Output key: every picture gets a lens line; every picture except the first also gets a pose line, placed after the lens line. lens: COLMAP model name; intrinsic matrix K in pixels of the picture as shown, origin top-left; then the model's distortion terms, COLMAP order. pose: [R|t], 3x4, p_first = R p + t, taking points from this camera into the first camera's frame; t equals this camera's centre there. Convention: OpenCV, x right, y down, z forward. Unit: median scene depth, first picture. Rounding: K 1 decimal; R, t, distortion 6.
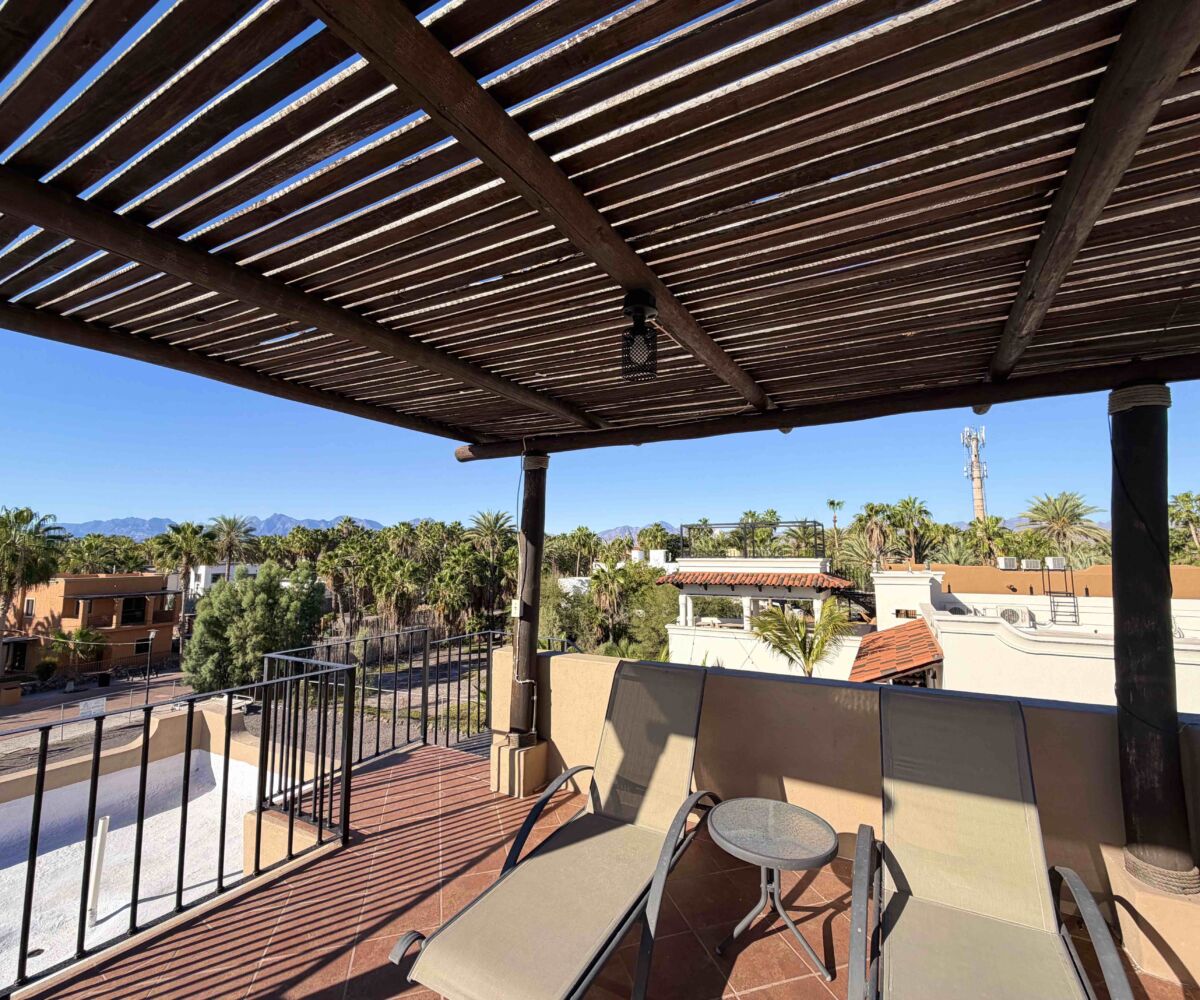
lens RADIAL K [[532.7, 0, 596.7], [0, 532.7, 502.1], [0, 0, 1]] dist [0.000263, 0.001198]
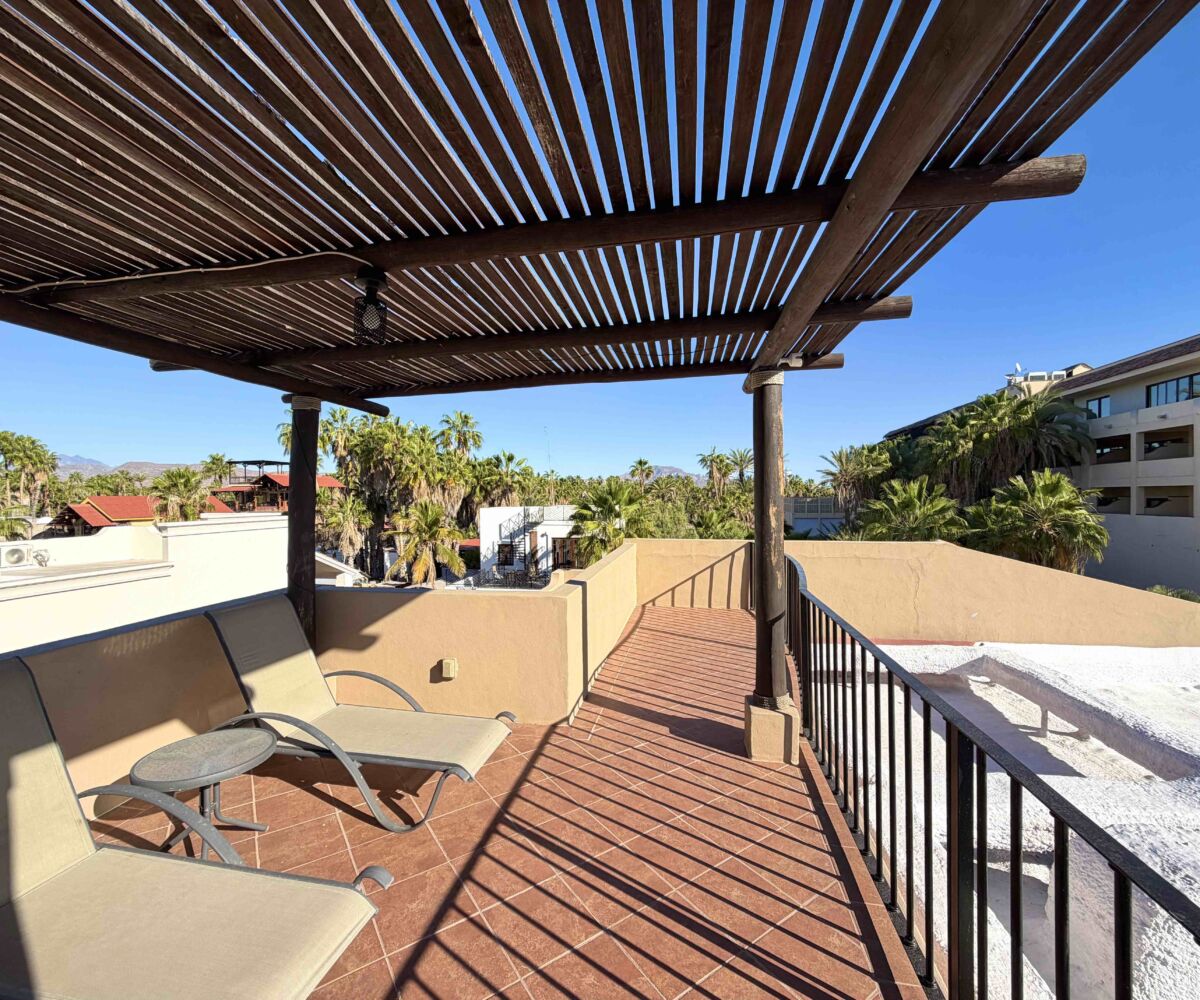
lens RADIAL K [[532.7, 0, 596.7], [0, 532.7, 502.1], [0, 0, 1]] dist [0.000263, 0.001198]
pose [[-0.303283, -0.008972, 0.952858, -0.765042], [-0.080345, 0.996636, -0.016188, 0.064326], [-0.949507, -0.081467, -0.302984, 0.542939]]
